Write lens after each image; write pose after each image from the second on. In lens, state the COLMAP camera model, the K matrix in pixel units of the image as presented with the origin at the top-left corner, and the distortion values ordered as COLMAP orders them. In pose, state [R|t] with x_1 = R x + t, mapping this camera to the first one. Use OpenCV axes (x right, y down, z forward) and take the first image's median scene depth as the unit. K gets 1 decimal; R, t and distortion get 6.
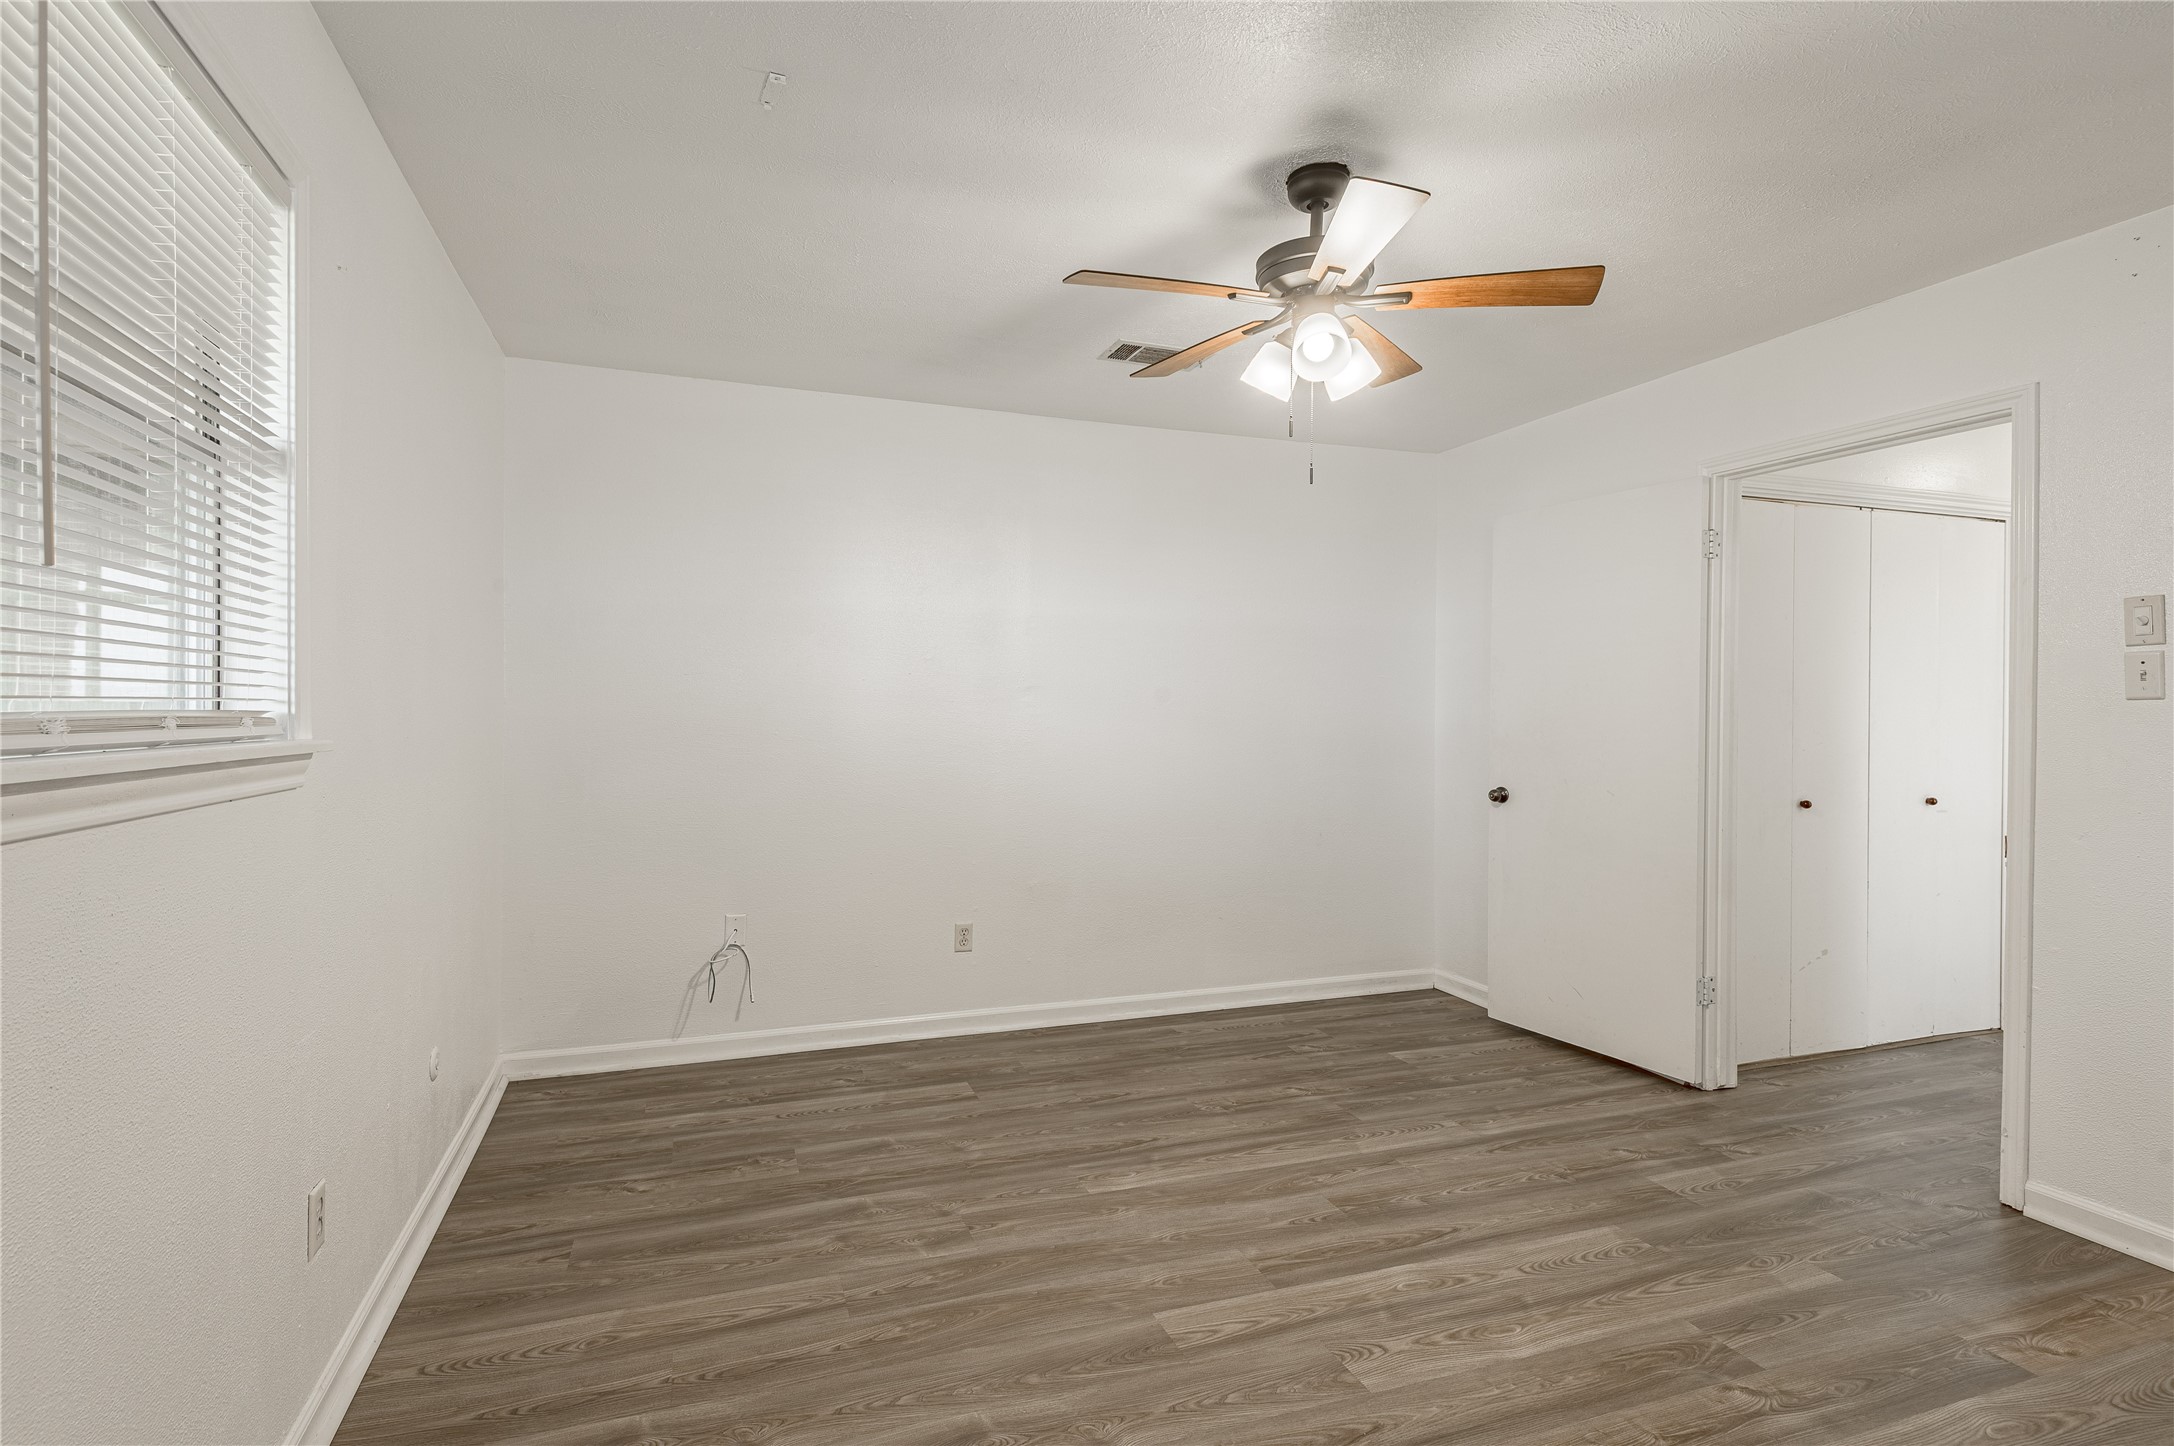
lens RADIAL K [[1031.9, 0, 1079.3], [0, 1031.9, 718.9], [0, 0, 1]] dist [-0.018515, 0.000322]
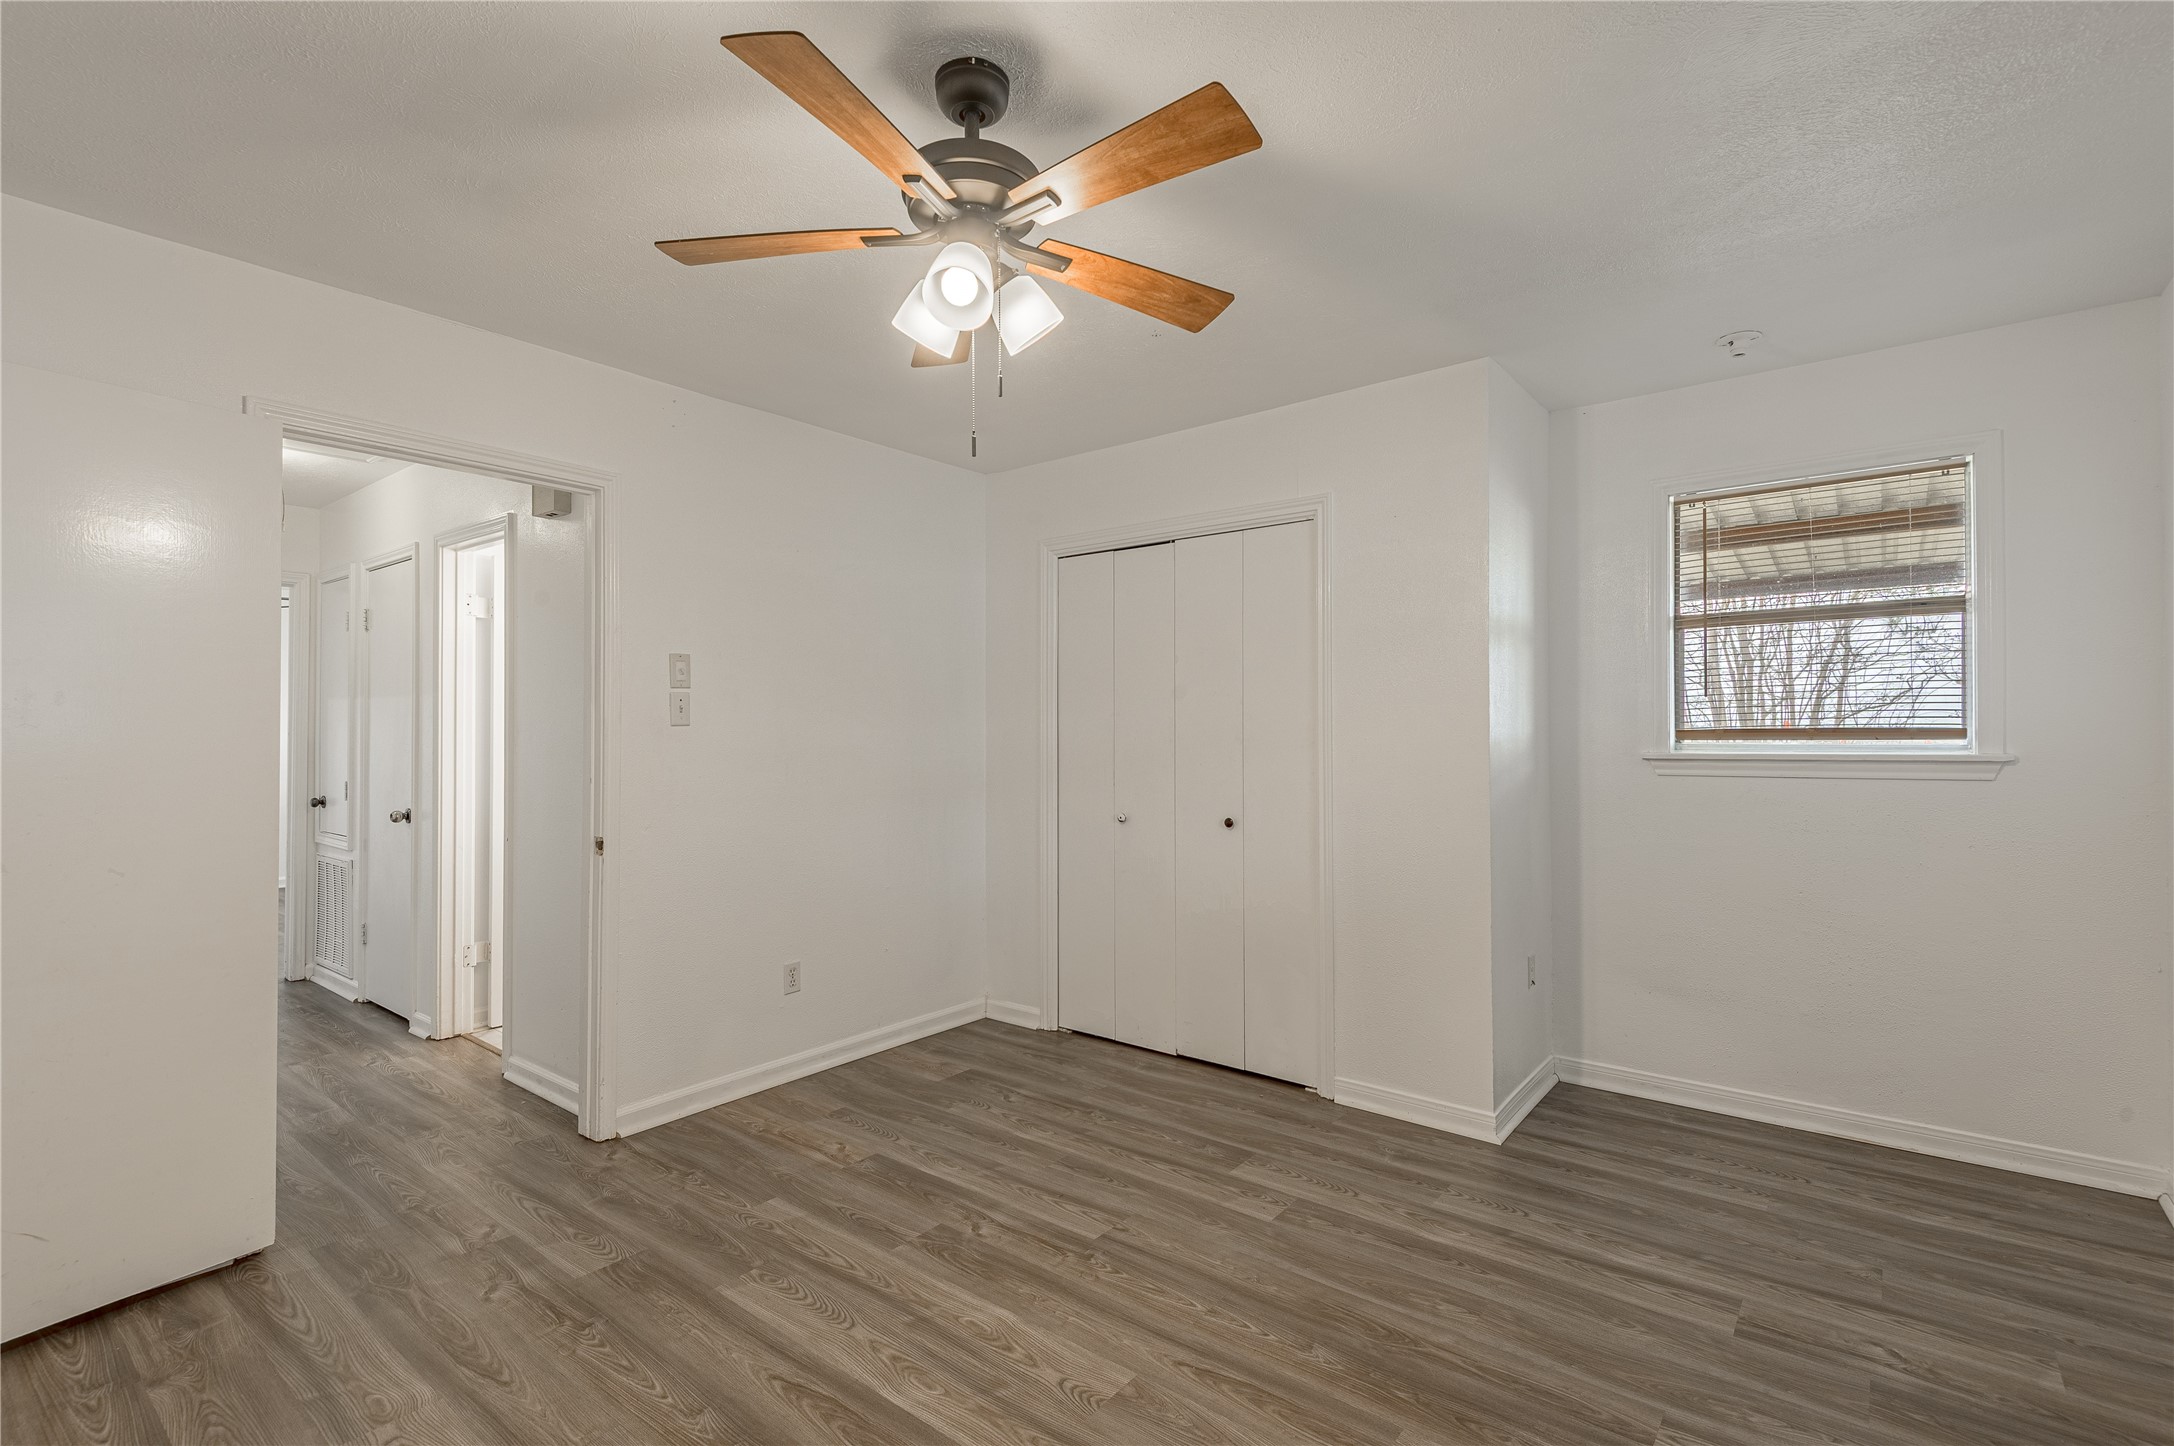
lens RADIAL K [[1013.9, 0, 1083.6], [0, 1013.9, 722.7], [0, 0, 1]] dist [0.001343, -0.001663]
pose [[-0.528439, 0.001902, 0.848969, -0.441306], [0.006944, 0.999974, 0.002081, -0.020920], [-0.848943, 0.006995, -0.528438, 1.198560]]
